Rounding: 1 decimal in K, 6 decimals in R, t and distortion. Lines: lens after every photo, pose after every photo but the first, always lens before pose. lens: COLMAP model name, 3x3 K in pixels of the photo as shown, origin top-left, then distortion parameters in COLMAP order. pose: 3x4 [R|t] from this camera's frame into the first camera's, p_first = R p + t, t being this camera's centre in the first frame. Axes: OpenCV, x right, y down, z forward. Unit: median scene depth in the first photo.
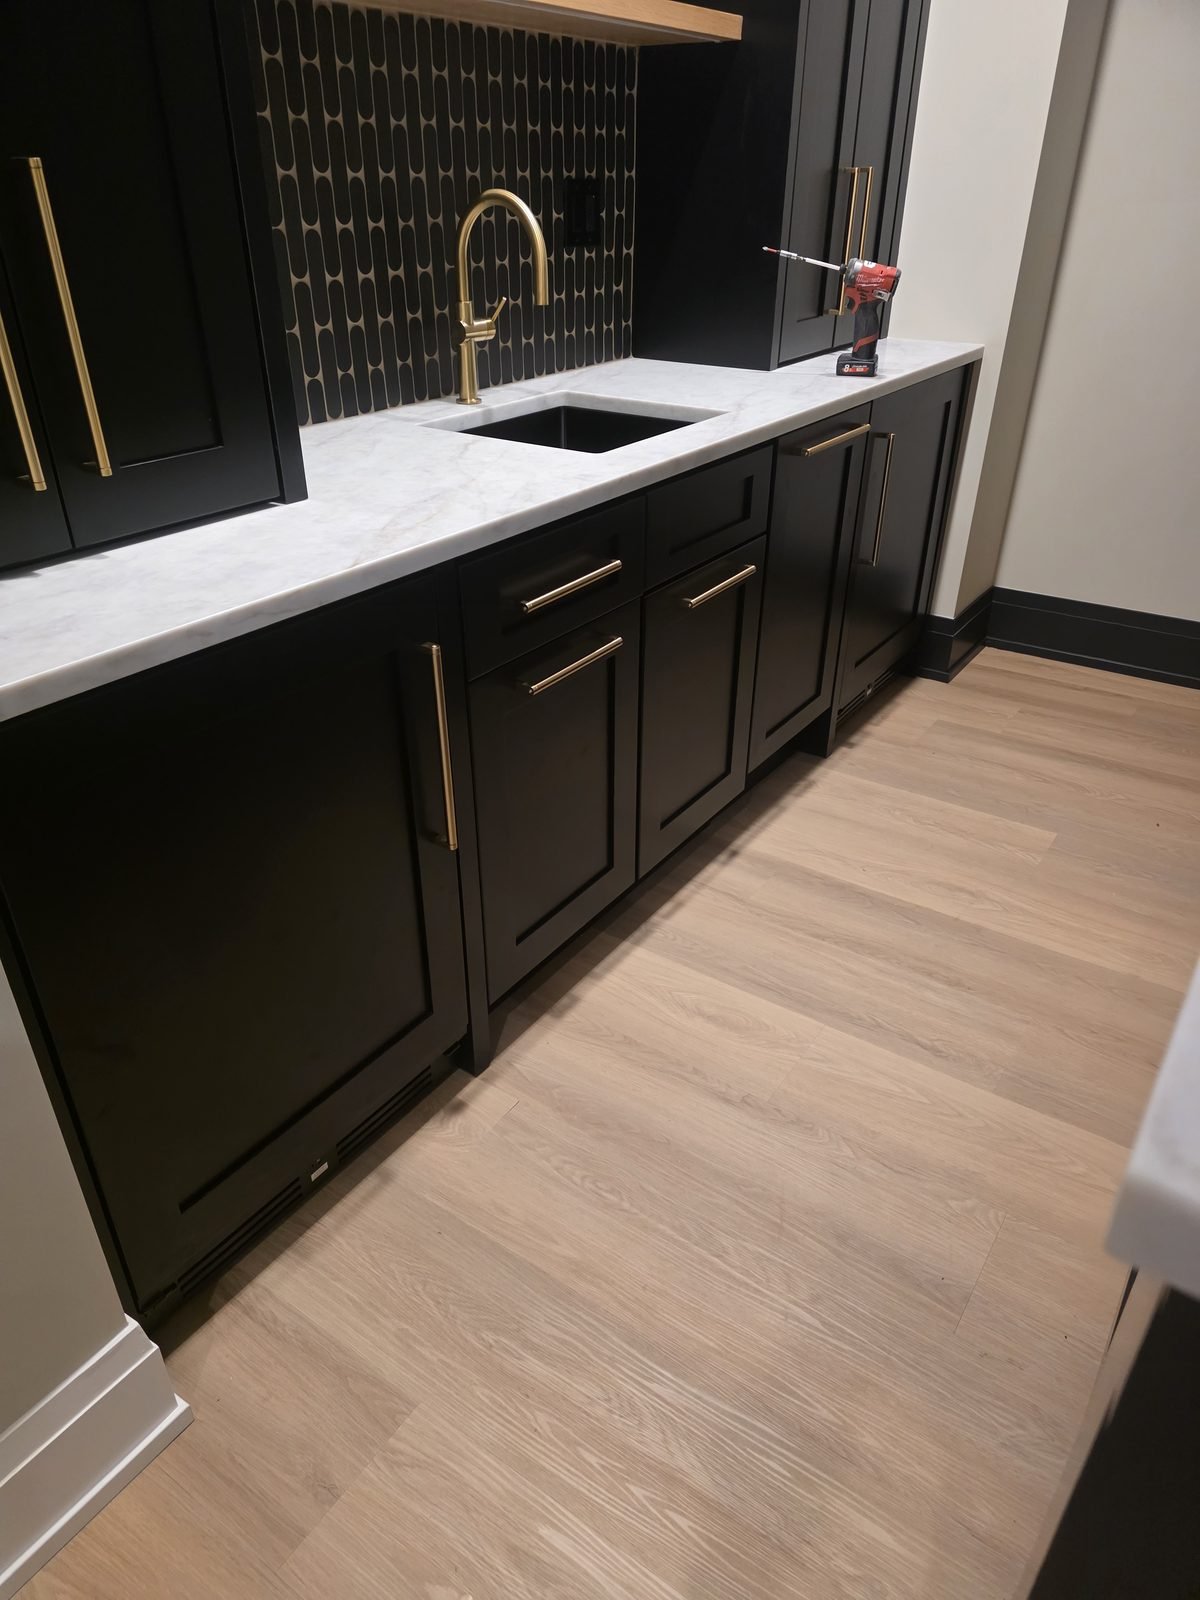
lens RADIAL K [[1075.4, 0, 602.6], [0, 1075.4, 801.4], [0, 0, 1]] dist [0.002600, 0.000494]
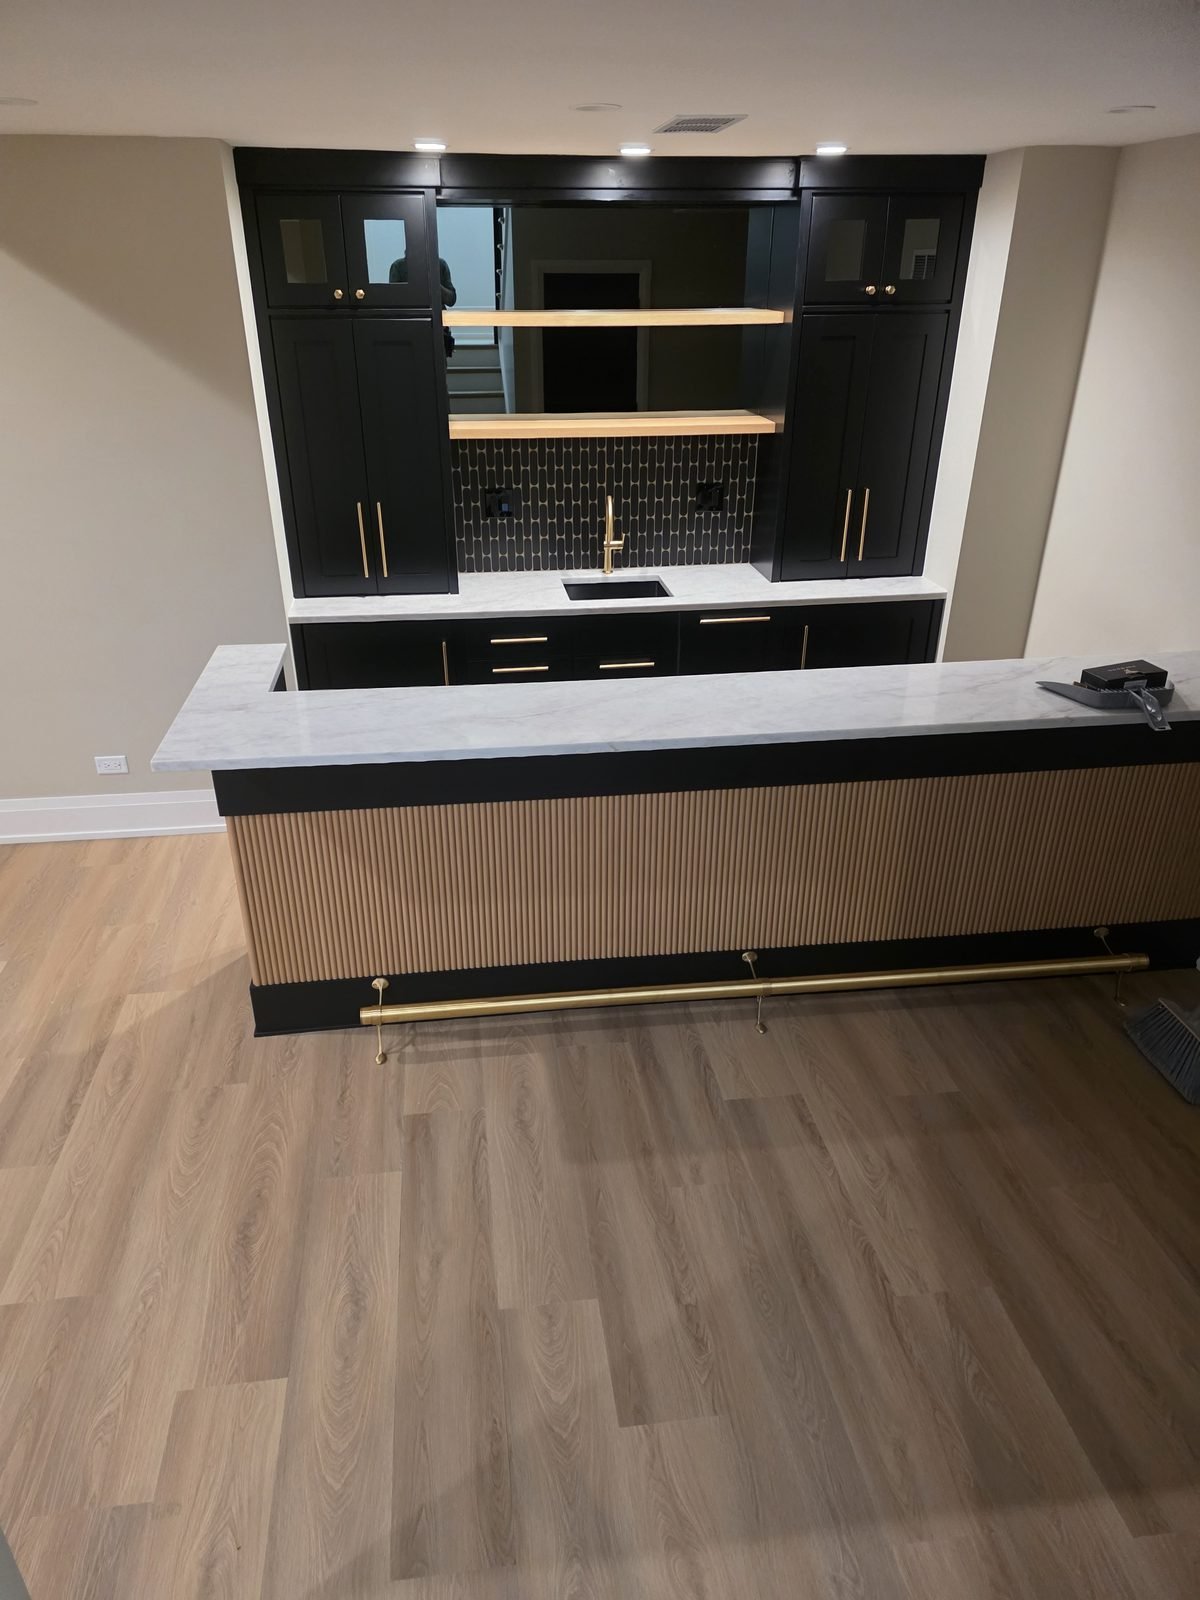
lens RADIAL K [[1075.4, 0, 596.9], [0, 1075.4, 805.0], [0, 0, 1]] dist [0.002600, 0.000494]
pose [[0.675451, 0.316350, -0.666099, 1.654045], [-0.366463, 0.927866, 0.069063, -0.050426], [0.639899, 0.197452, 0.742659, -0.700227]]
